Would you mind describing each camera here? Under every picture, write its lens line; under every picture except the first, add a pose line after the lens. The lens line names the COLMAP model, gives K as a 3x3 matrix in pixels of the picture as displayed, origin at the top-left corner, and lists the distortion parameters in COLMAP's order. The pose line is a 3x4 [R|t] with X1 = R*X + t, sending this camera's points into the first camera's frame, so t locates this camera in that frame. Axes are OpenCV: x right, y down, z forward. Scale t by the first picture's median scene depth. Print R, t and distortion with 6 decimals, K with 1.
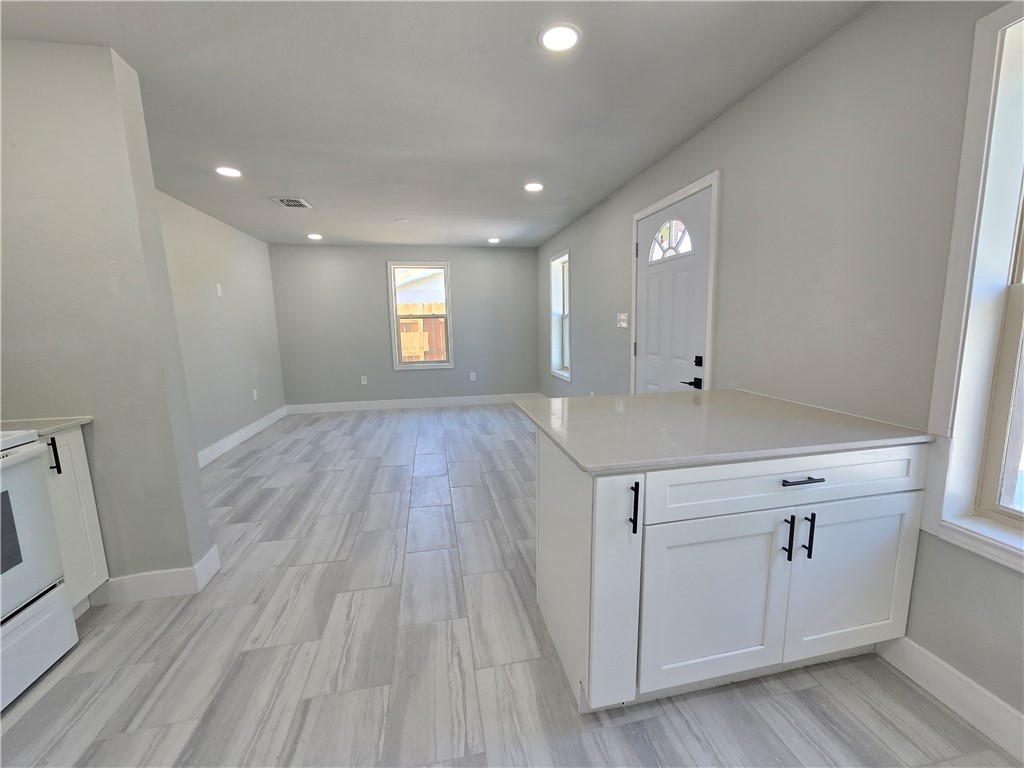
lens RADIAL K [[420.9, 0, 519.5], [0, 420.9, 384.8], [0, 0, 1]] dist [-0.000832, 0.003613]
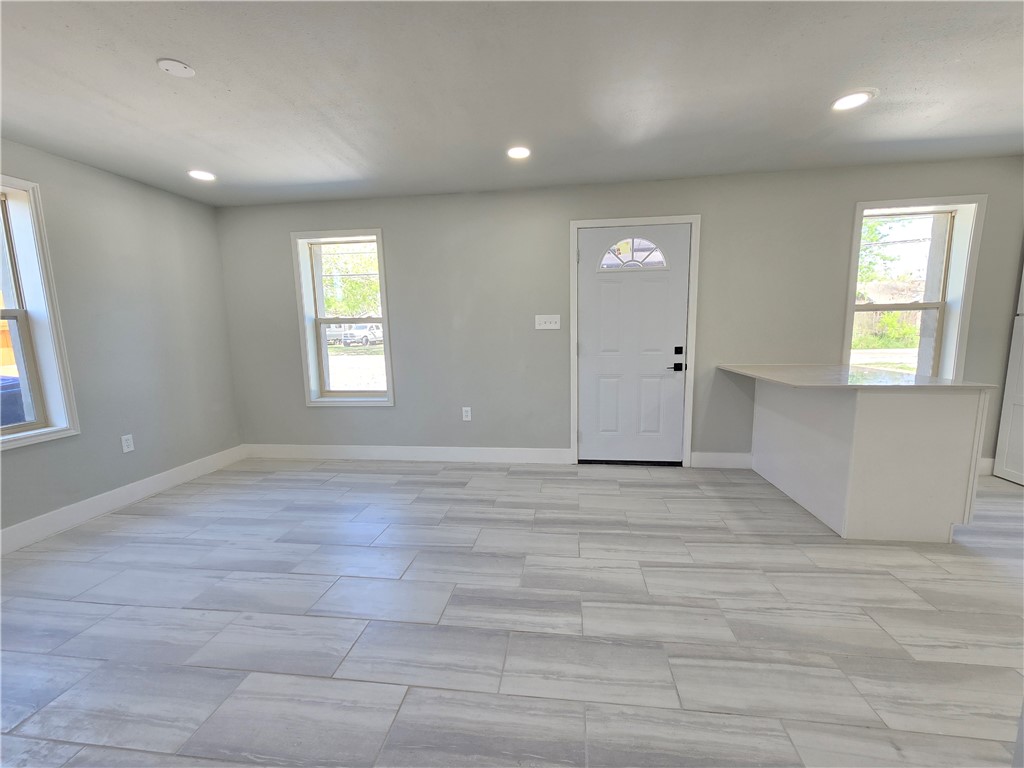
lens RADIAL K [[420.9, 0, 519.5], [0, 420.9, 384.8], [0, 0, 1]] dist [-0.000832, 0.003613]
pose [[0.321448, -0.117695, 0.939585, -0.932467], [0.155374, 0.985353, 0.070273, -0.111629], [-0.934093, 0.123398, 0.335026, 0.954041]]
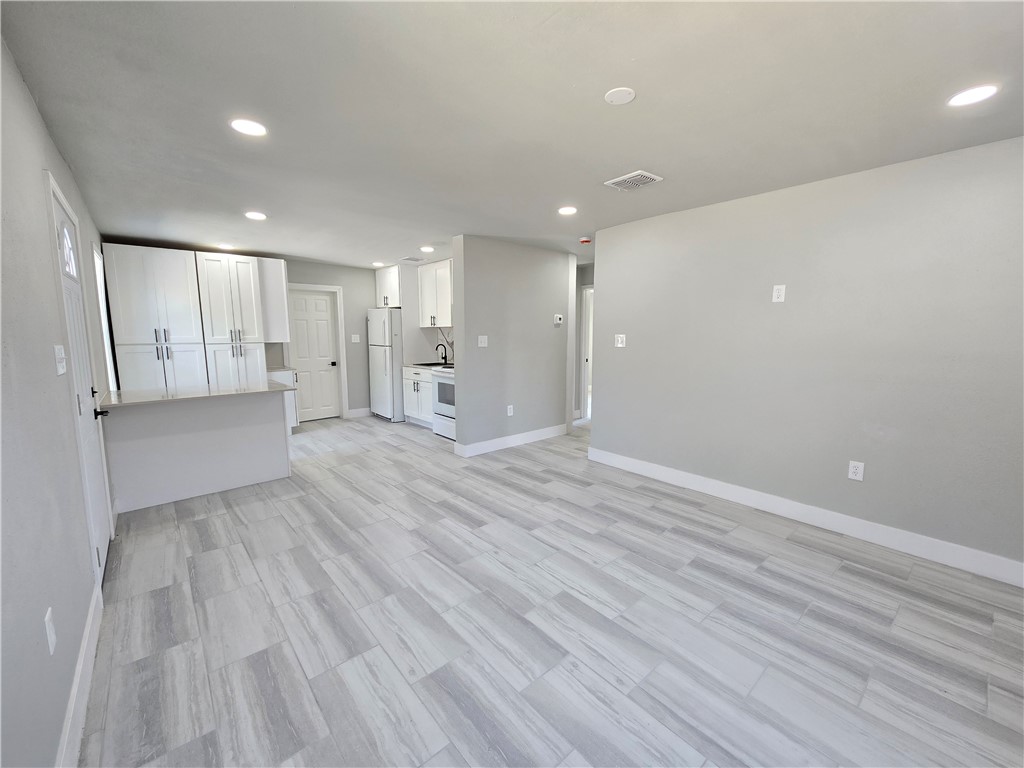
lens RADIAL K [[420.9, 0, 519.5], [0, 420.9, 384.8], [0, 0, 1]] dist [-0.000832, 0.003613]
pose [[-0.868270, 0.081715, -0.489316, 0.029407], [-0.057486, 0.963124, 0.262846, -0.364098], [0.492750, 0.256350, -0.831554, 2.149804]]
